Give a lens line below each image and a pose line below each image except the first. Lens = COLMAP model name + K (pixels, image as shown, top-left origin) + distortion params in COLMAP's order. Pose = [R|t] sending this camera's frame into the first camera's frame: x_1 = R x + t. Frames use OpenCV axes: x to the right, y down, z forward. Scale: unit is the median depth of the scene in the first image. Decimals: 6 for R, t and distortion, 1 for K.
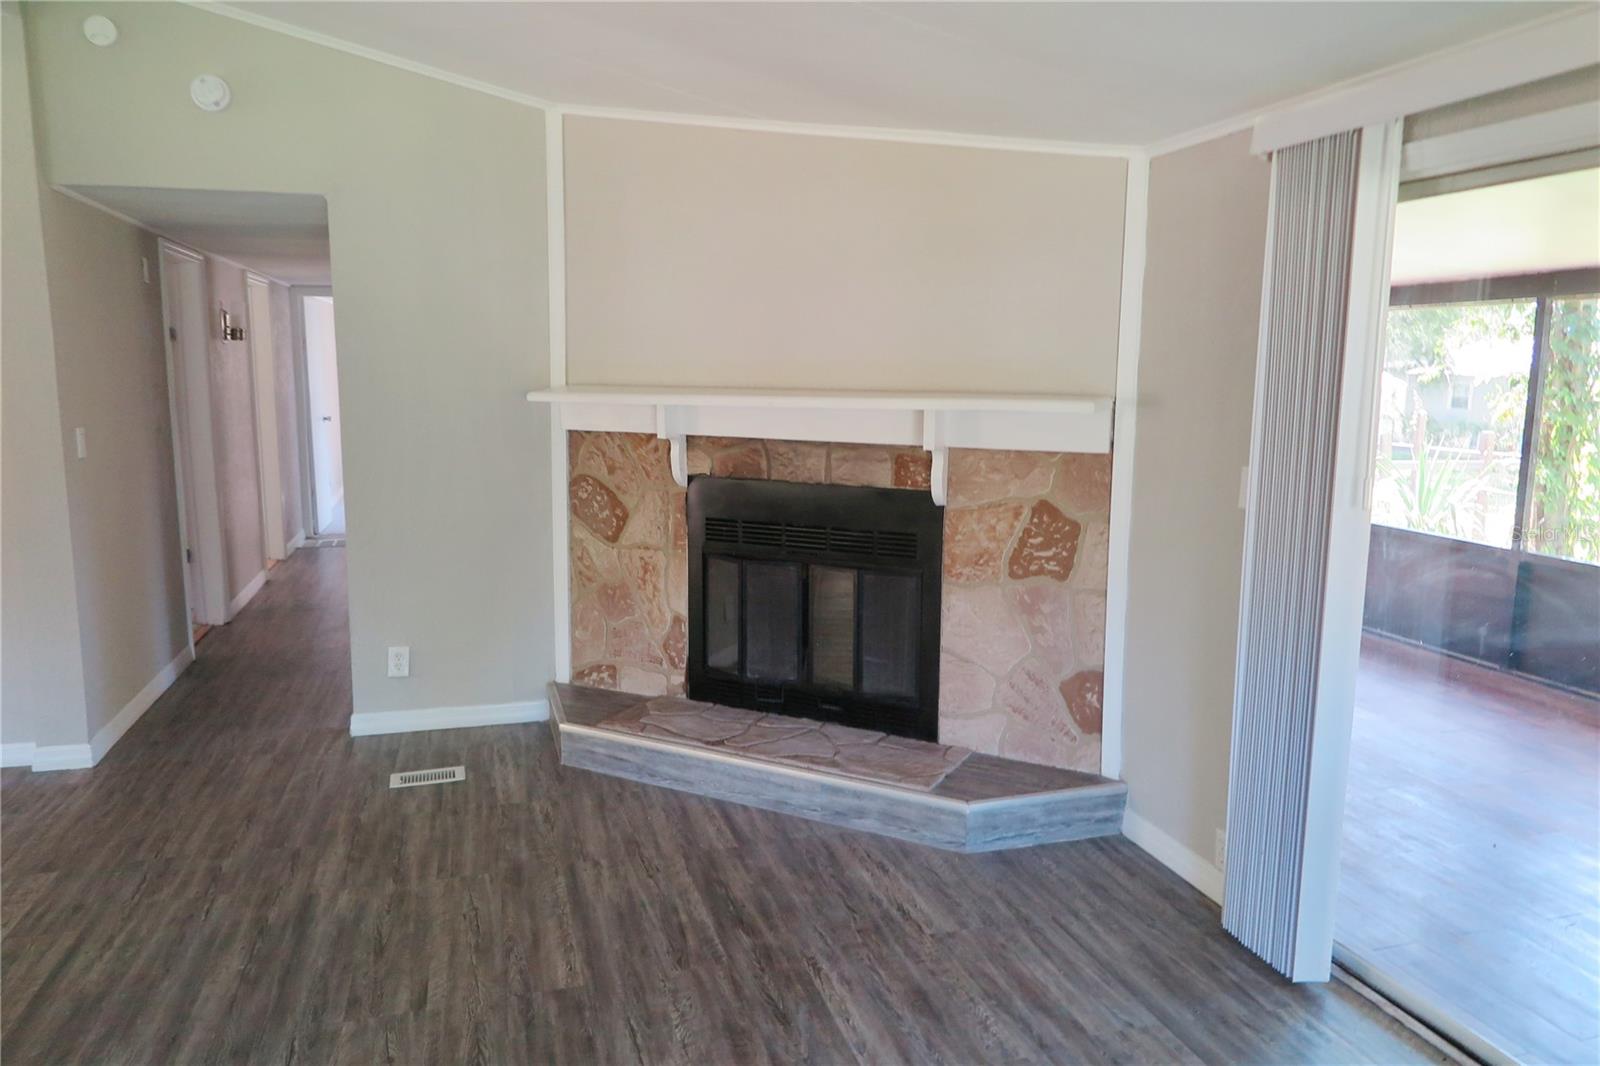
lens RADIAL K [[1111.8, 0, 800.0], [0, 1111.8, 533.0], [0, 0, 1]] dist [-0.014078, 0.006585]
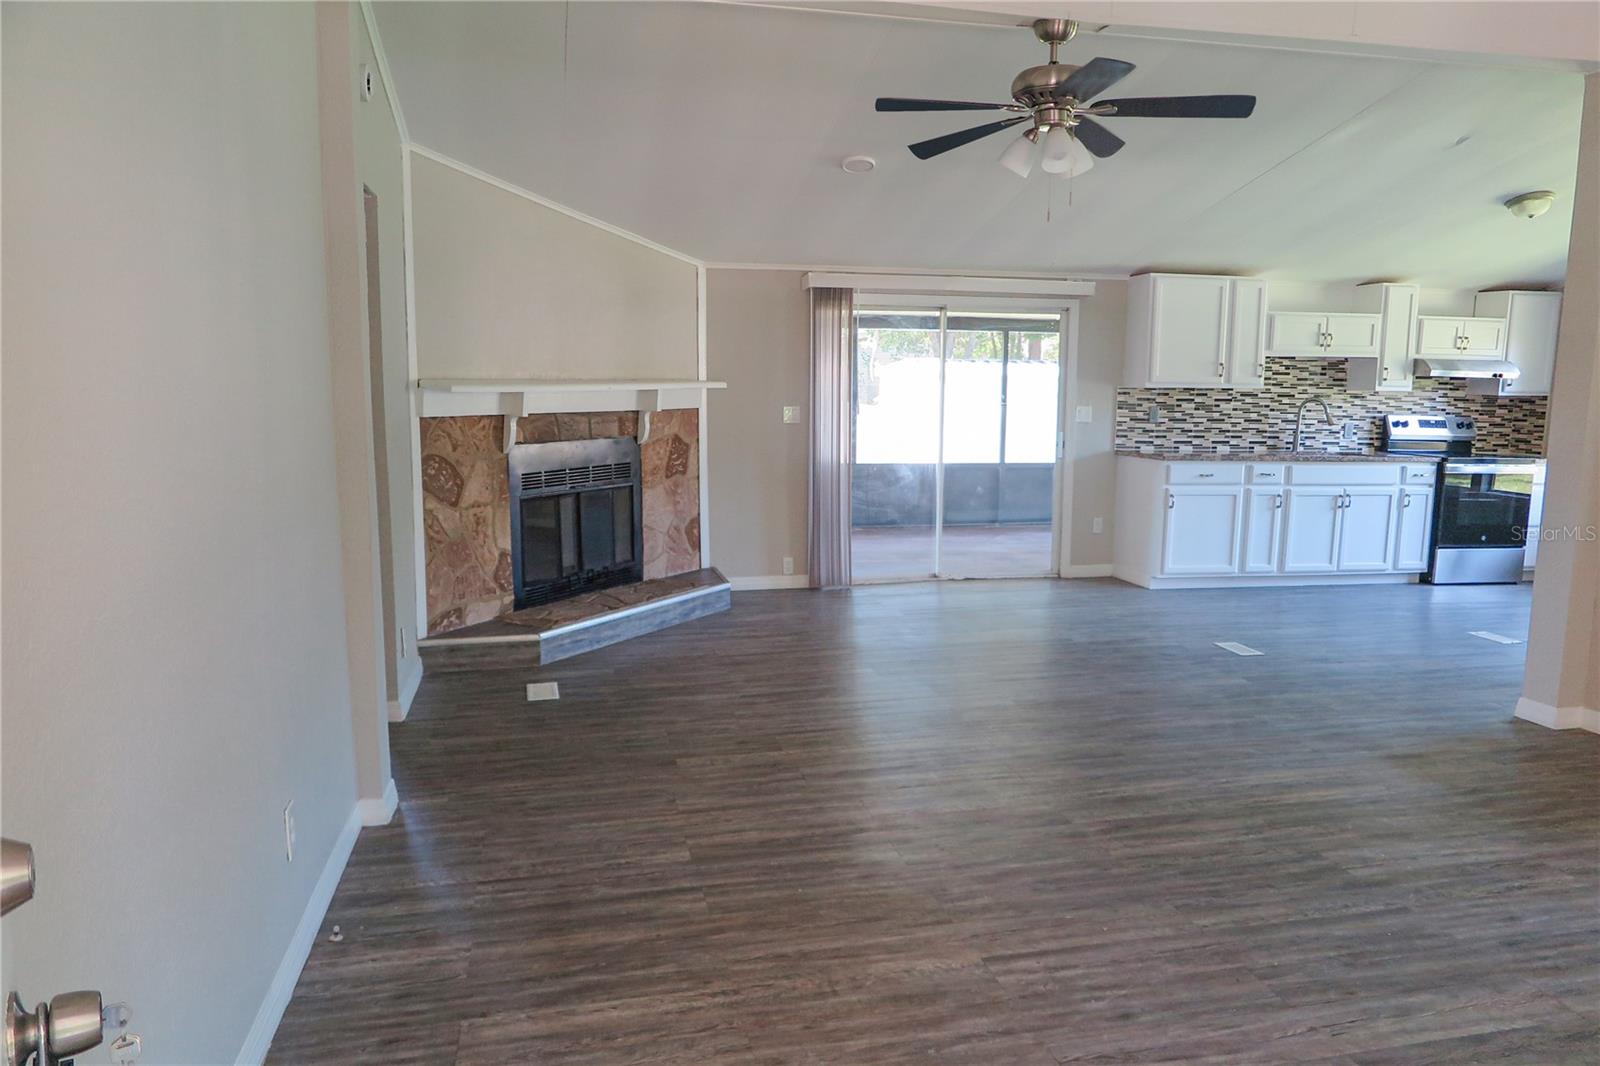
lens RADIAL K [[1111.8, 0, 800.0], [0, 1111.8, 533.0], [0, 0, 1]] dist [-0.014078, 0.006585]
pose [[0.069819, -0.144889, 0.986981, -1.401781], [0.149334, 0.979765, 0.133266, -0.072078], [-0.986319, 0.138085, 0.090043, 0.528585]]
